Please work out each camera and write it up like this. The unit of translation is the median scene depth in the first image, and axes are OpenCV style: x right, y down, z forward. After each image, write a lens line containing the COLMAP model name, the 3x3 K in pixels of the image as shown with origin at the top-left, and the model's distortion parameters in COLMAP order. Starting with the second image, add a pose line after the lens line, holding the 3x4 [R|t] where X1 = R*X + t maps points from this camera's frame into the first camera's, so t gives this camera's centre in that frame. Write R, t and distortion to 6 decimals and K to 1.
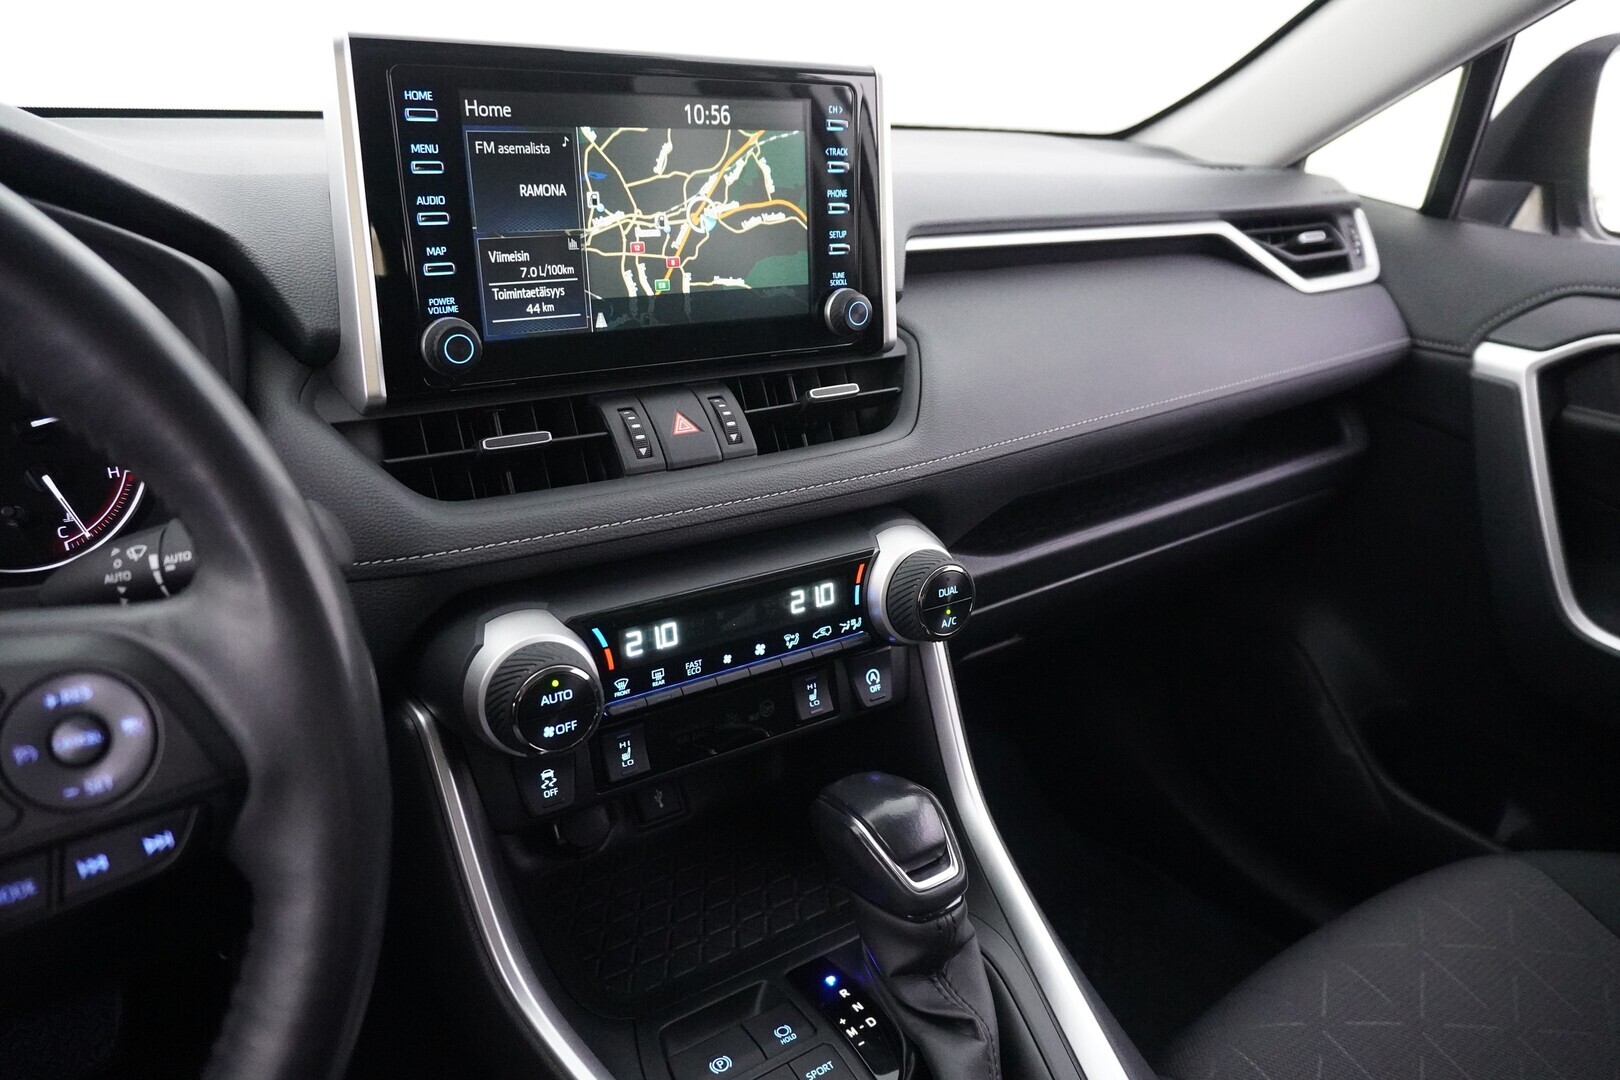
lens RADIAL K [[1084.6, 0, 810.0], [0, 1084.6, 540.0], [0, 0, 1]] dist [-0.031475, 0.000544]
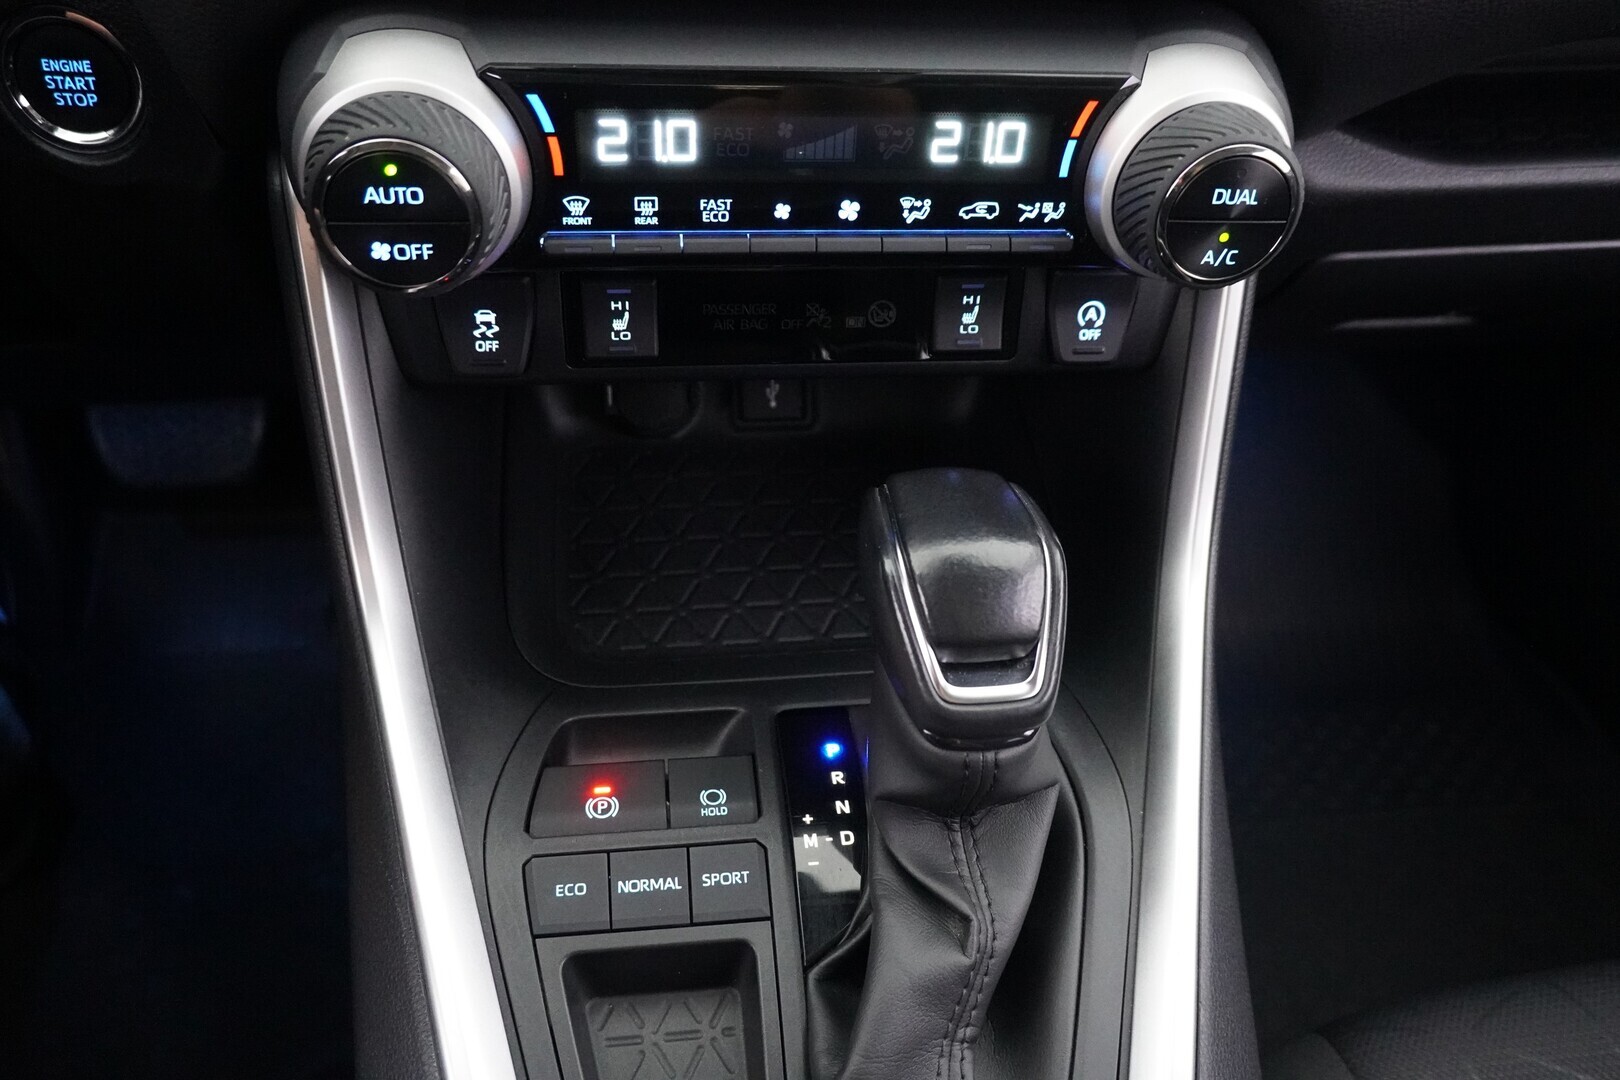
lens RADIAL K [[1206.3, 0, 810.0], [0, 1206.3, 540.0], [0, 0, 1]] dist [-0.032282, 0.002464]
pose [[0.891199, 0.345552, -0.293869, 0.176330], [-0.206918, 0.886194, 0.414542, -0.001162], [0.403671, -0.308633, 0.861276, 0.406321]]
